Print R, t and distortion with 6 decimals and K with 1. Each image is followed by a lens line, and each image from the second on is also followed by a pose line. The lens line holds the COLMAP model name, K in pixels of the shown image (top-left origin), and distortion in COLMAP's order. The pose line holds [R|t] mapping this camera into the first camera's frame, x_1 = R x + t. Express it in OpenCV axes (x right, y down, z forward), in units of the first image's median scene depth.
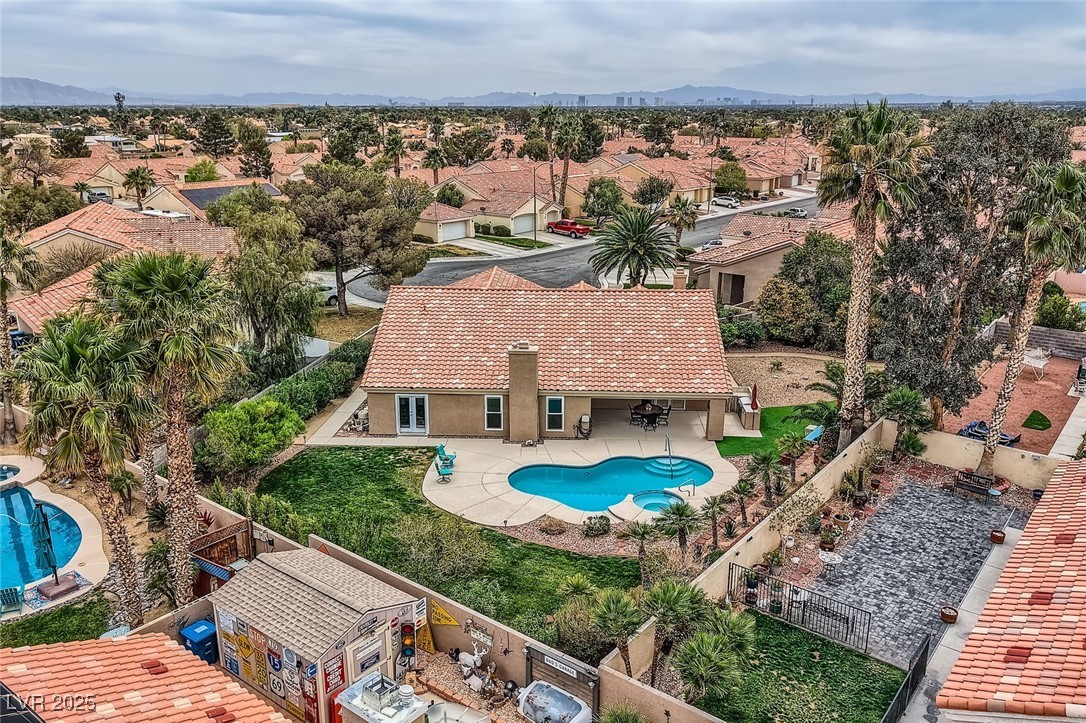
lens RADIAL K [[858.7, 0, 542.2], [0, 858.7, 362.5], [0, 0, 1]] dist [0.058787, -0.072244]
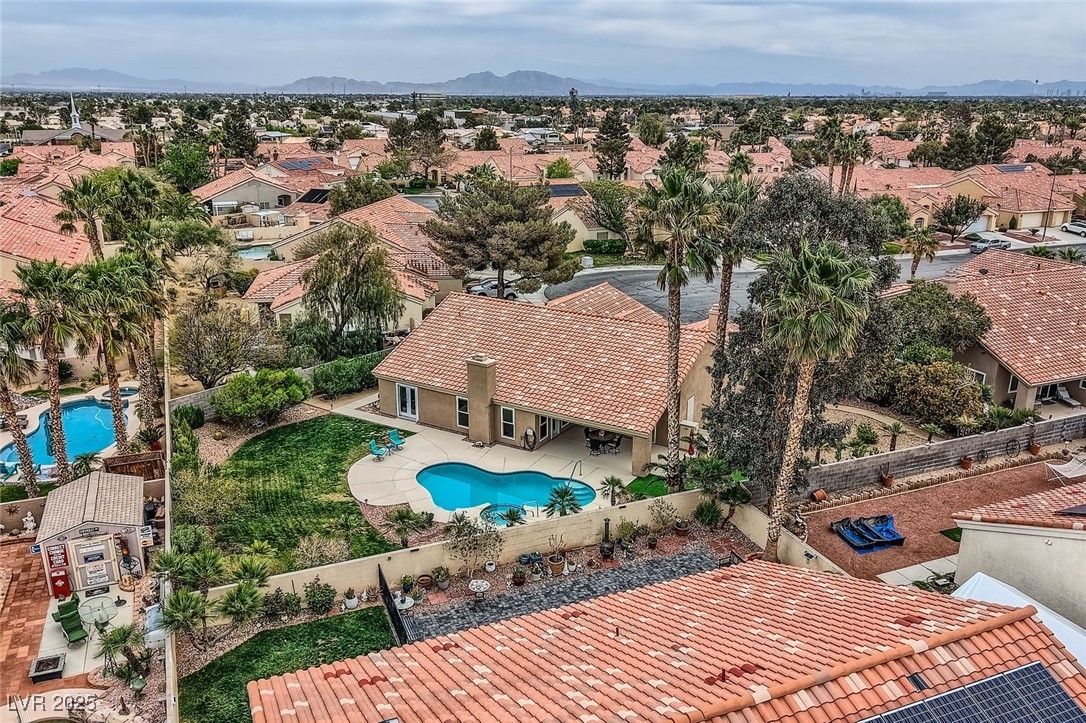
lens RADIAL K [[858.7, 0, 542.2], [0, 858.7, 362.5], [0, 0, 1]] dist [0.058787, -0.072244]
pose [[0.875797, 0.146391, -0.459945, 0.553118], [-0.141475, 0.988902, 0.045360, -0.074098], [0.461481, 0.025345, 0.886788, 0.032745]]
